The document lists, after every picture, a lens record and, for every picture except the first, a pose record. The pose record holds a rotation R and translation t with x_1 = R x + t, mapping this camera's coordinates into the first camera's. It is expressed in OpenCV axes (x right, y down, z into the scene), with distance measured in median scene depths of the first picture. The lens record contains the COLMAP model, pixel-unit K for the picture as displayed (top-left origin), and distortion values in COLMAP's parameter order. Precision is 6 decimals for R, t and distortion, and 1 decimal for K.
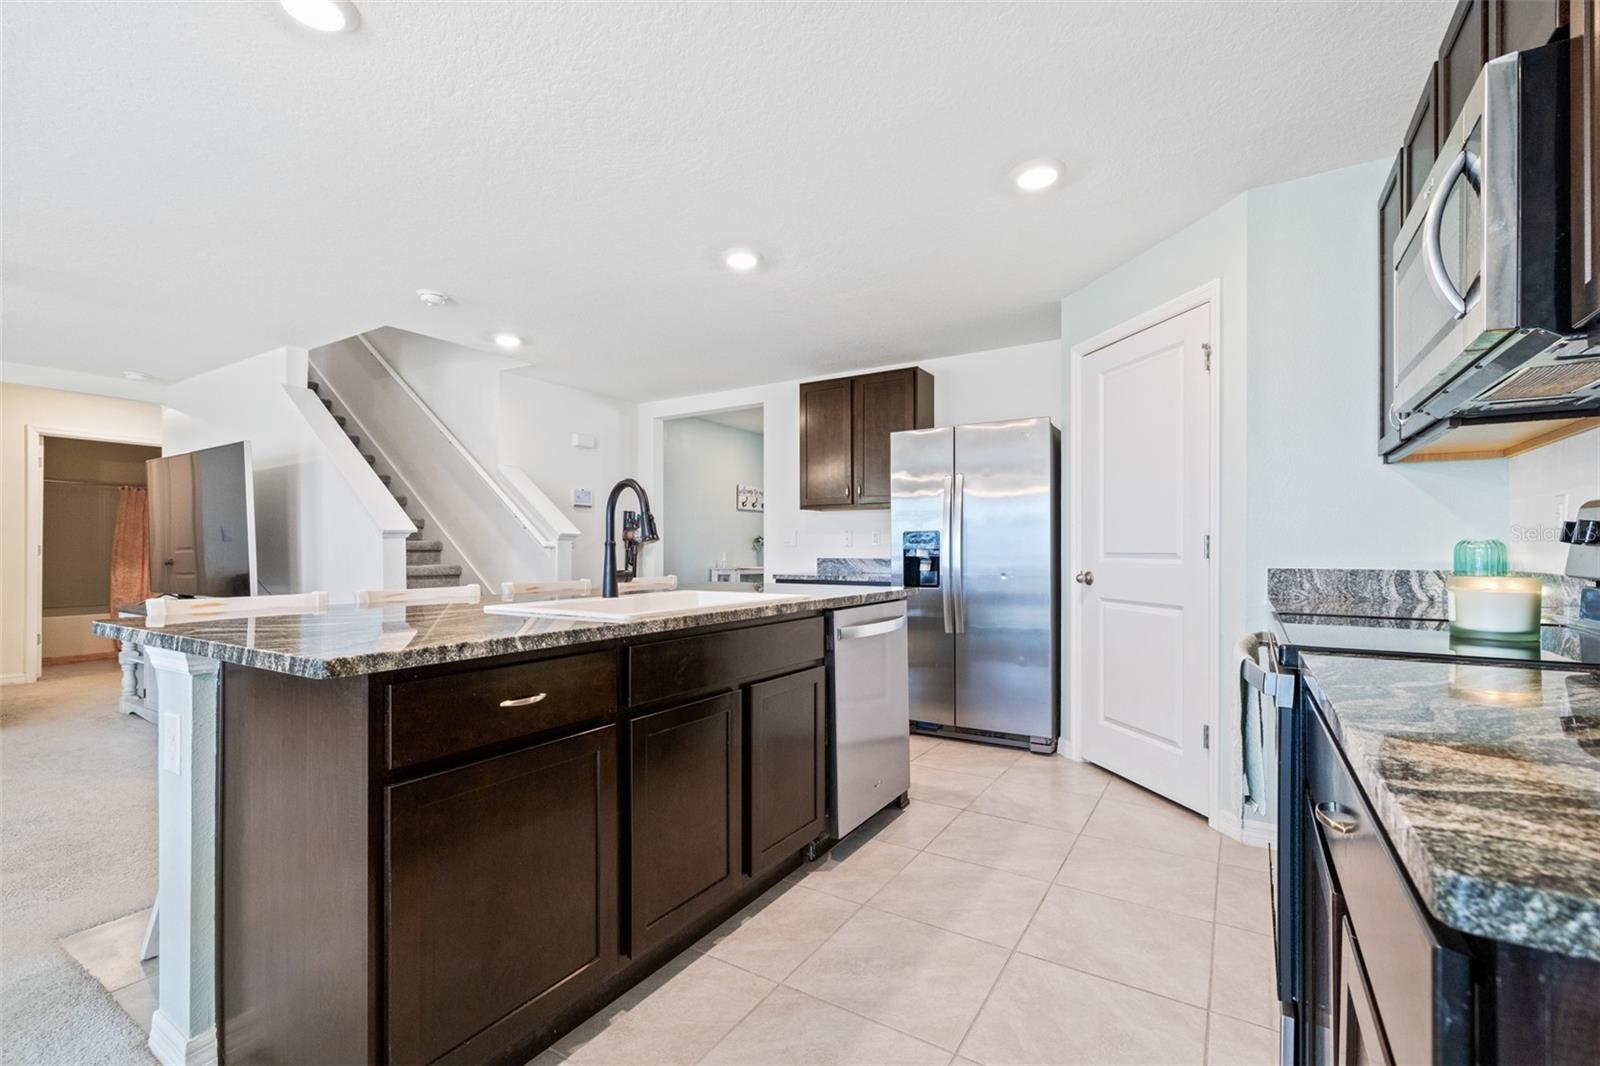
lens RADIAL K [[690.3, 0, 800.1], [0, 690.3, 541.2], [0, 0, 1]] dist [0.000528, 0.000003]
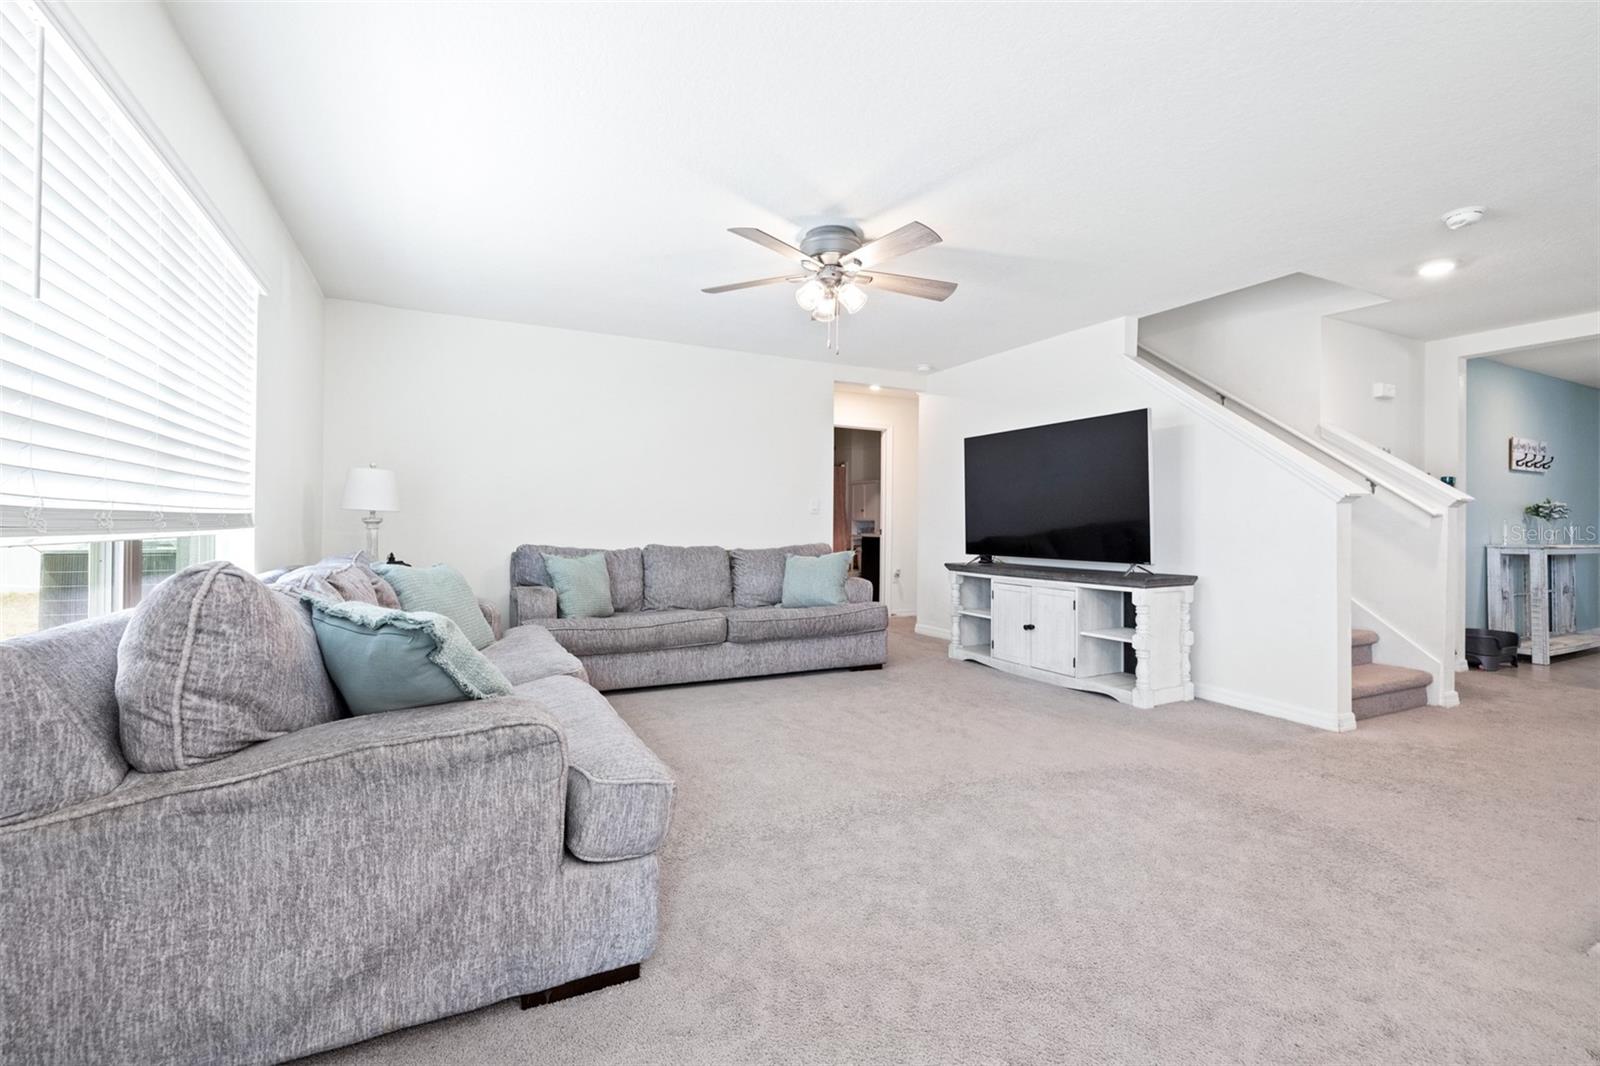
lens RADIAL K [[690.3, 0, 800.1], [0, 690.3, 541.2], [0, 0, 1]] dist [0.000528, 0.000003]
pose [[0.856478, 0.020577, -0.515774, -0.503687], [-0.002012, 0.999331, 0.036527, 0.008956], [0.516180, -0.030246, 0.855946, -0.090369]]
